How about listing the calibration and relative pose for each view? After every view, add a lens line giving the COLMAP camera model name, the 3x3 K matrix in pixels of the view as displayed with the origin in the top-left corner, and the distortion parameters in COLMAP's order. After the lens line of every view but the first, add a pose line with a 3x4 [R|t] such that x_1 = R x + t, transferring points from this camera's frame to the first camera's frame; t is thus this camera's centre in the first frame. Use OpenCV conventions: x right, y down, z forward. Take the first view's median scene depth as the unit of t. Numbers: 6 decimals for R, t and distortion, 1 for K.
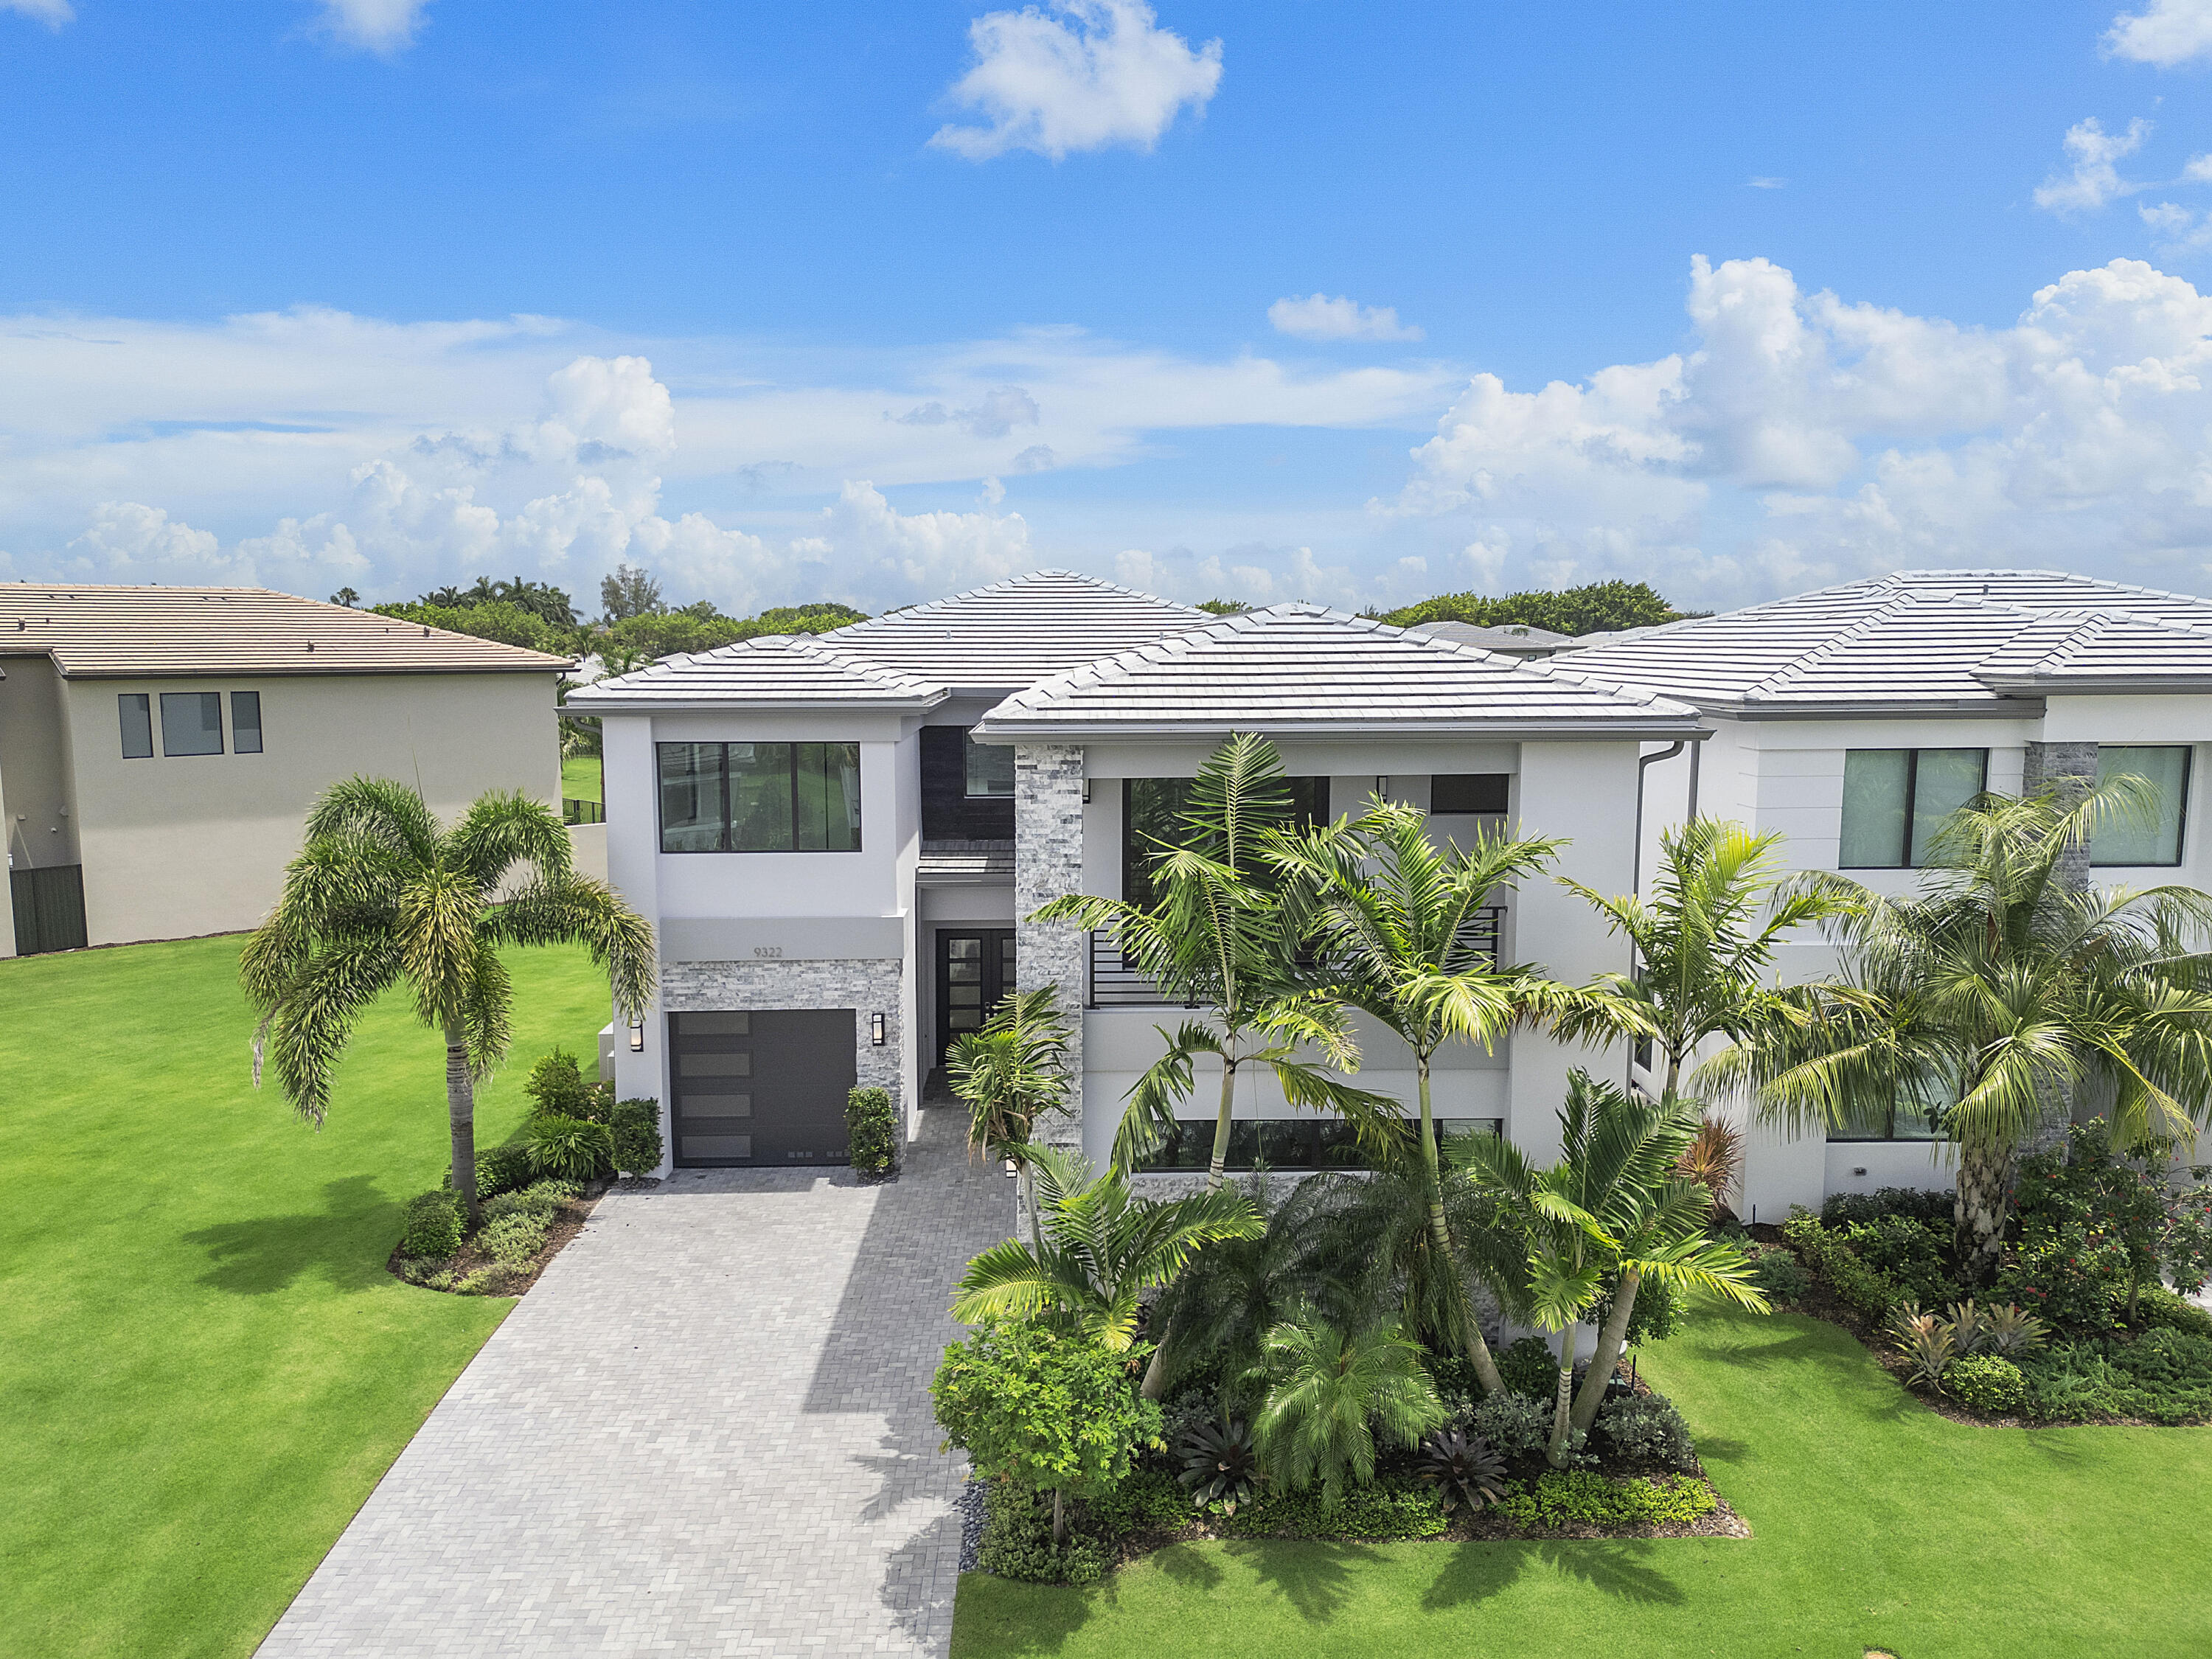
lens RADIAL K [[1585.1, 0, 1111.5], [0, 1585.1, 831.6], [0, 0, 1]] dist [0.071884, -0.072003]
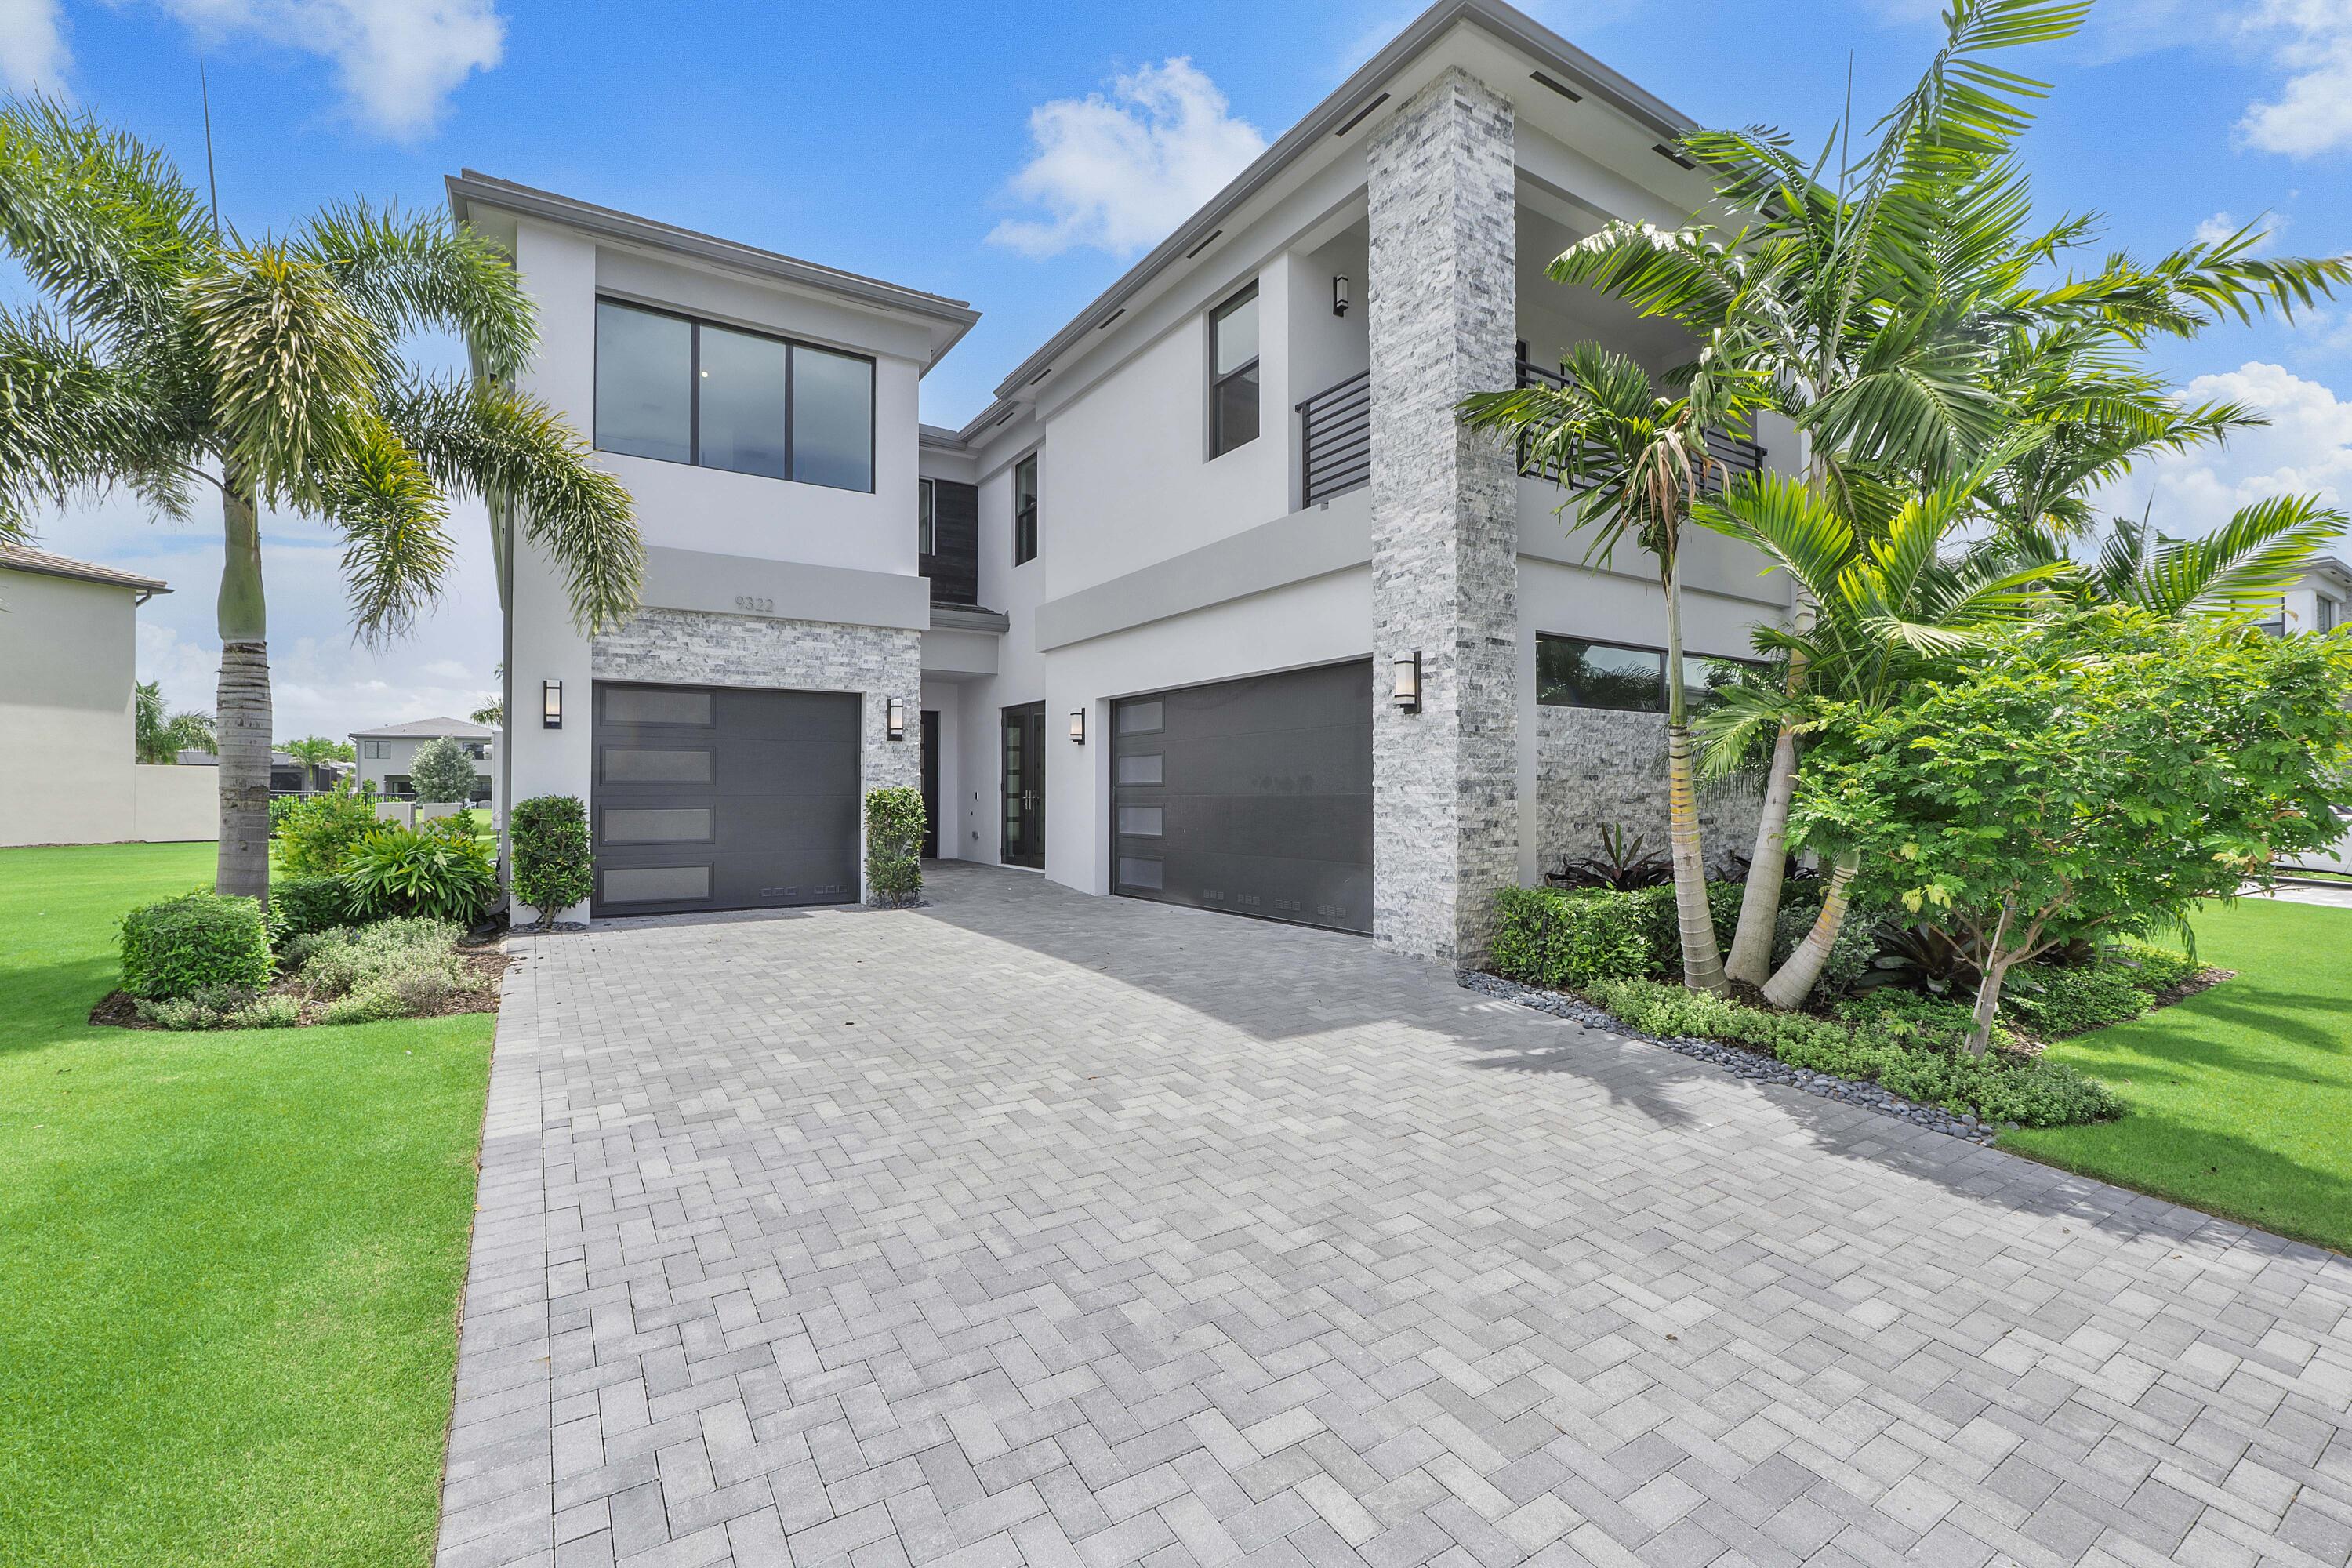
lens RADIAL K [[1004.4, 0, 1158.3], [0, 1004.4, 780.3], [0, 0, 1]] dist [-0.010464, 0.000112]
pose [[0.858259, 0.007149, 0.513167, -0.416693], [0.062911, 0.990897, -0.119021, 0.319149], [-0.509347, 0.134435, 0.849996, 0.733190]]
